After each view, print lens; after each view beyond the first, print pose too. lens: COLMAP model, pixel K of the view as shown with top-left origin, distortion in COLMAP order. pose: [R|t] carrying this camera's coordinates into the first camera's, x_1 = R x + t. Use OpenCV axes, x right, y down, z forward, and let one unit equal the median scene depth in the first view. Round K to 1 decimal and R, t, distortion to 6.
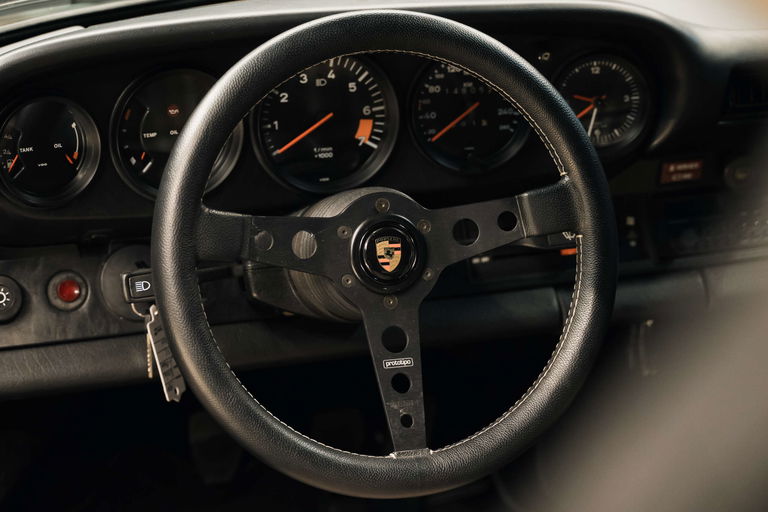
lens RADIAL K [[1673.7, 0, 383.5], [0, 1673.7, 256.1], [0, 0, 1]] dist [-0.056107, 0.000000]
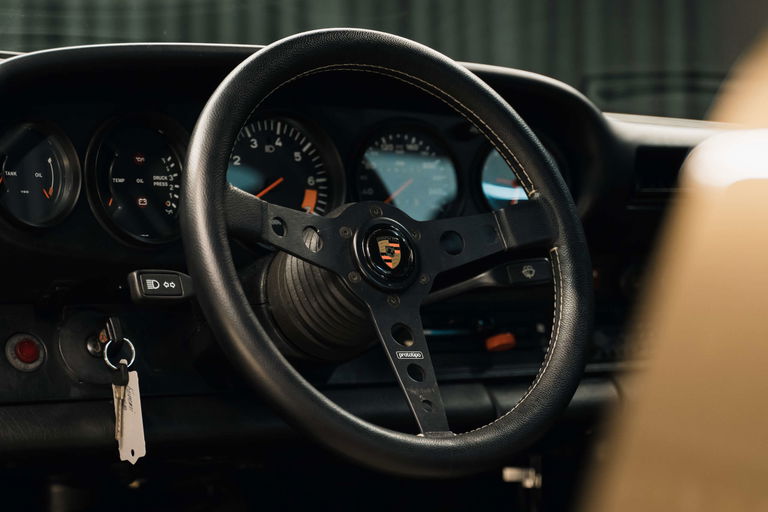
lens RADIAL K [[1976.8, 0, 384.4], [0, 1976.8, 256.4], [0, 0, 1]] dist [-0.039379, 0.000000]
pose [[0.965179, -0.016526, 0.261069, -0.281765], [0.104728, 0.938944, -0.327745, 0.354307], [-0.239713, 0.343673, 0.907979, -0.080269]]
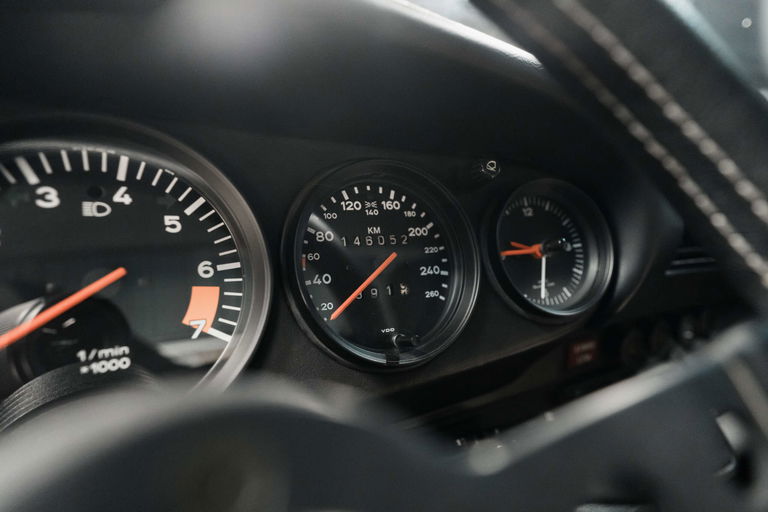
lens RADIAL K [[457.6, 0, 380.1], [0, 457.6, 252.9], [0, 0, 1]] dist [0.045149, 0.003763]
pose [[0.959565, -0.067786, 0.273204, 0.003510], [0.169674, 0.913718, -0.369230, -0.028744], [-0.224603, 0.400656, 0.888273, 0.861516]]
